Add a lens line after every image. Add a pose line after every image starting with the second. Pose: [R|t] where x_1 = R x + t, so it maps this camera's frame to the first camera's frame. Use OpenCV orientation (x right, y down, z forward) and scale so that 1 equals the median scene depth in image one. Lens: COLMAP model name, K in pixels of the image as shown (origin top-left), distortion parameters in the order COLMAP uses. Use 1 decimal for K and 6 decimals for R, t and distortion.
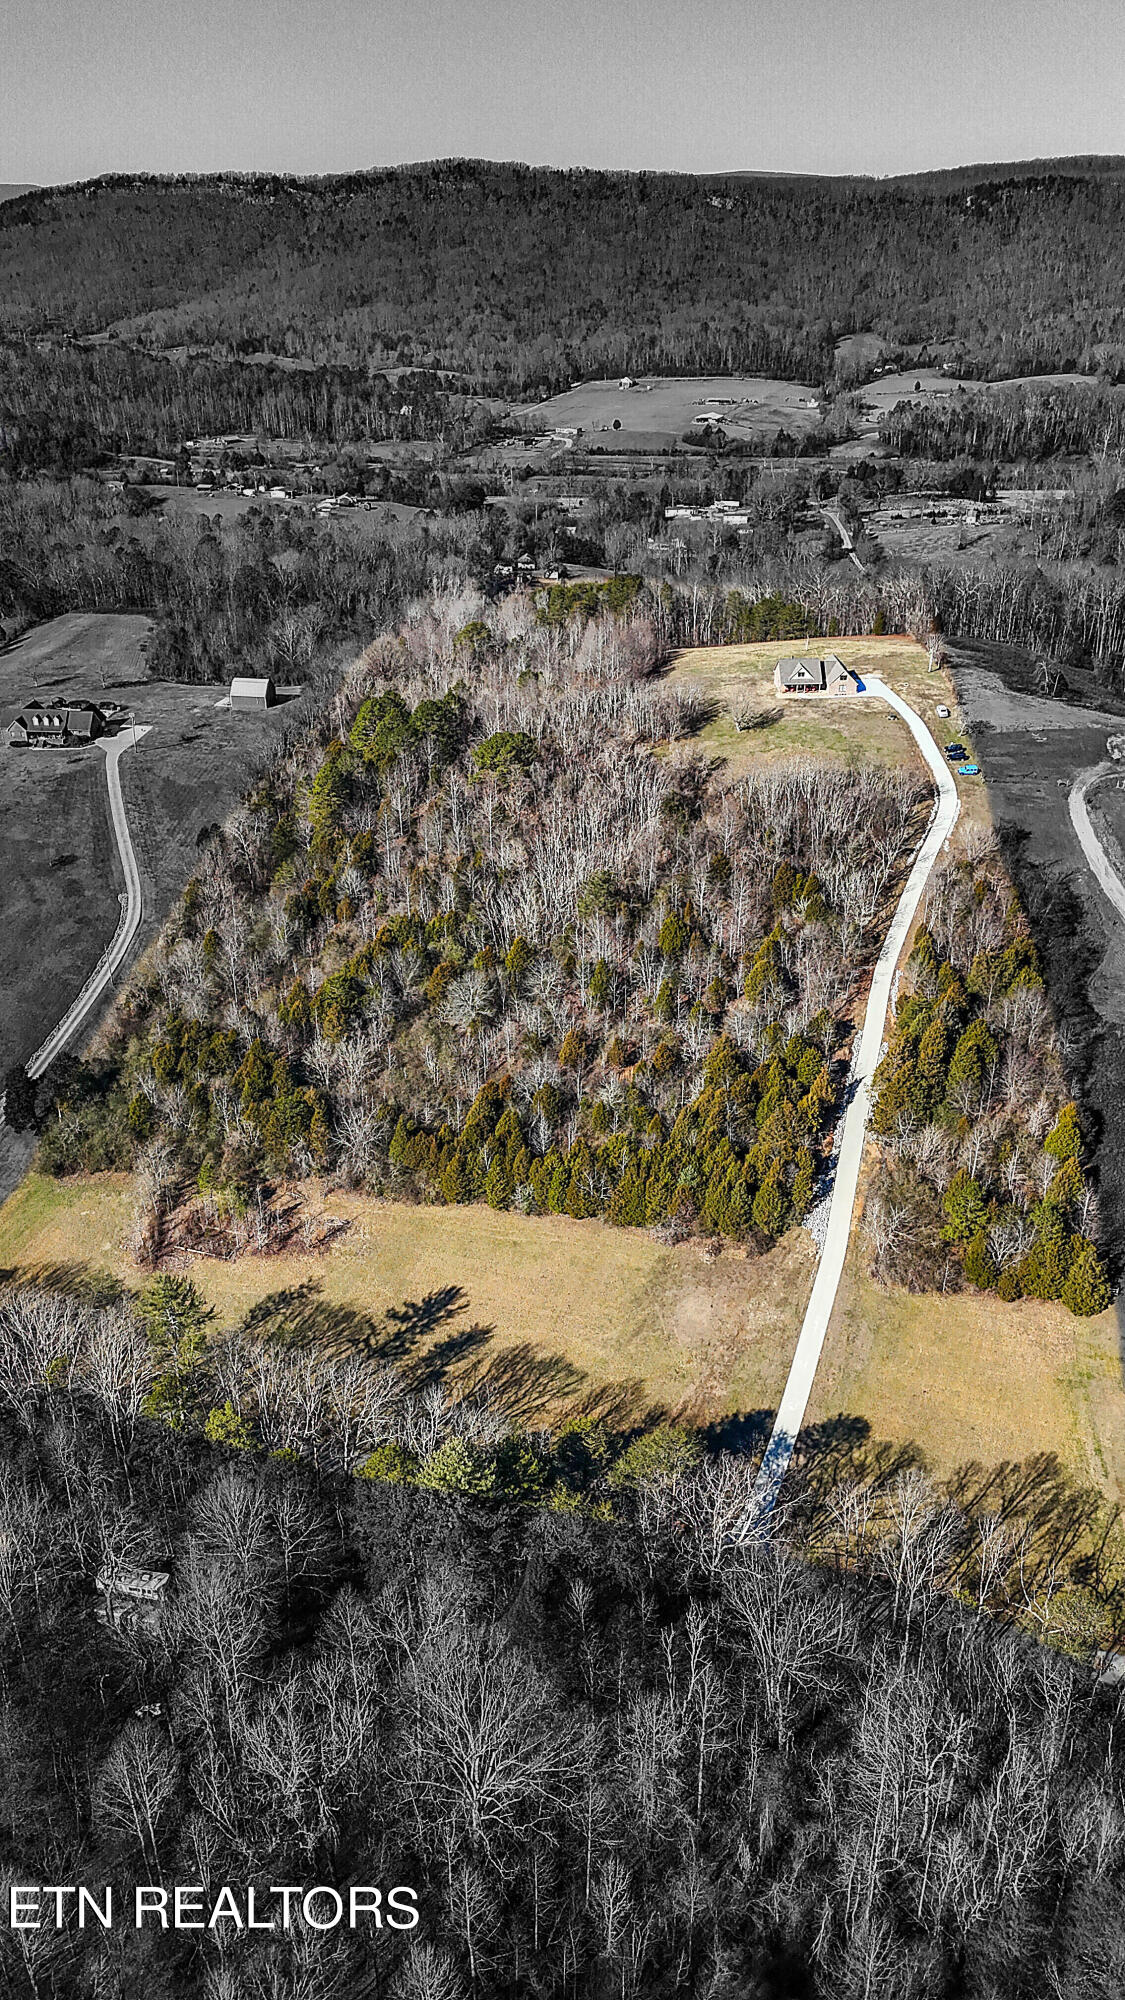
lens RADIAL K [[1480.2, 0, 551.6], [0, 1480.2, 1012.5], [0, 0, 1]] dist [0.067214, -0.048682]
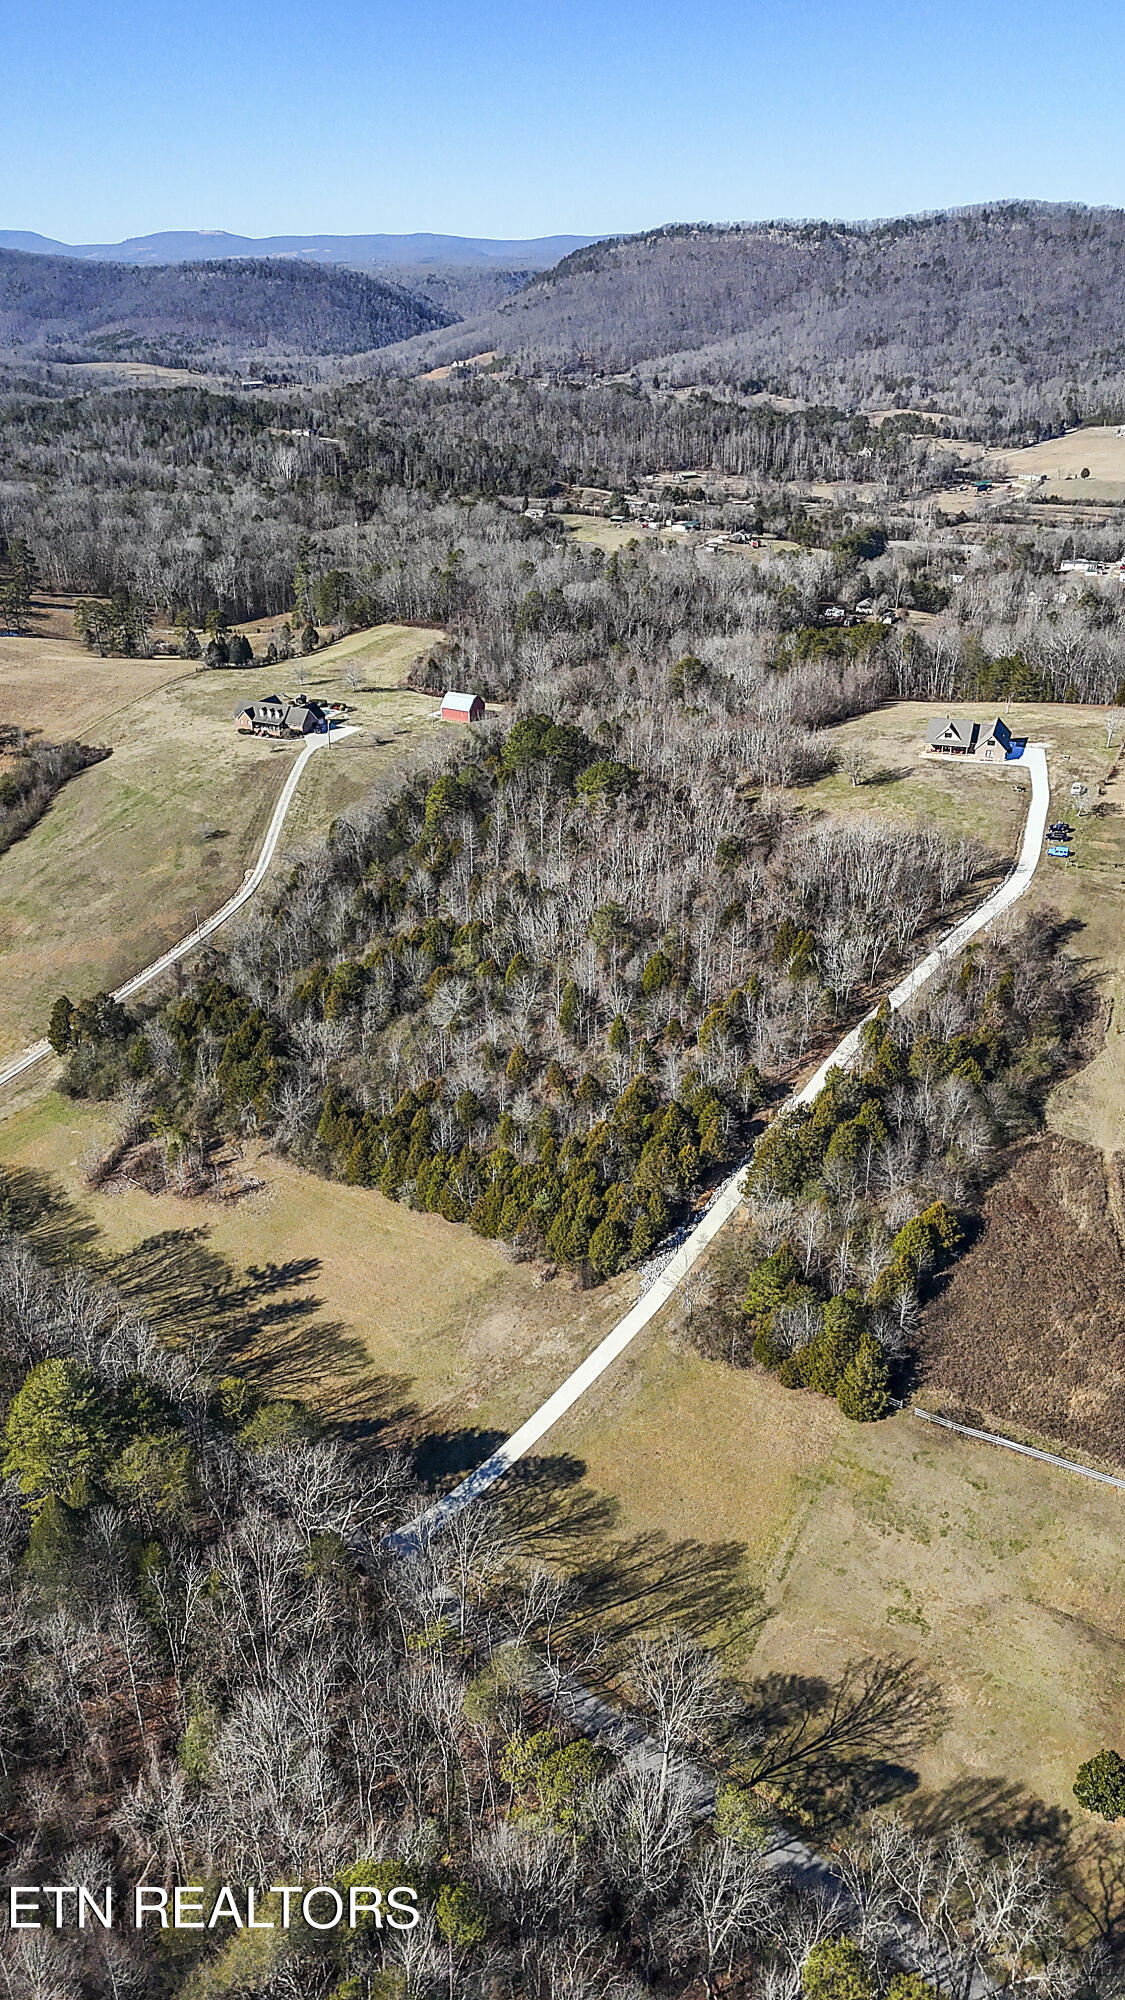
lens RADIAL K [[1480.2, 0, 550.9], [0, 1480.2, 1010.1], [0, 0, 1]] dist [0.067214, -0.048682]
pose [[0.935765, 0.155554, -0.316459, 0.213411], [-0.162991, 0.986623, 0.003008, -0.011723], [0.312693, 0.048765, 0.948602, 0.017097]]
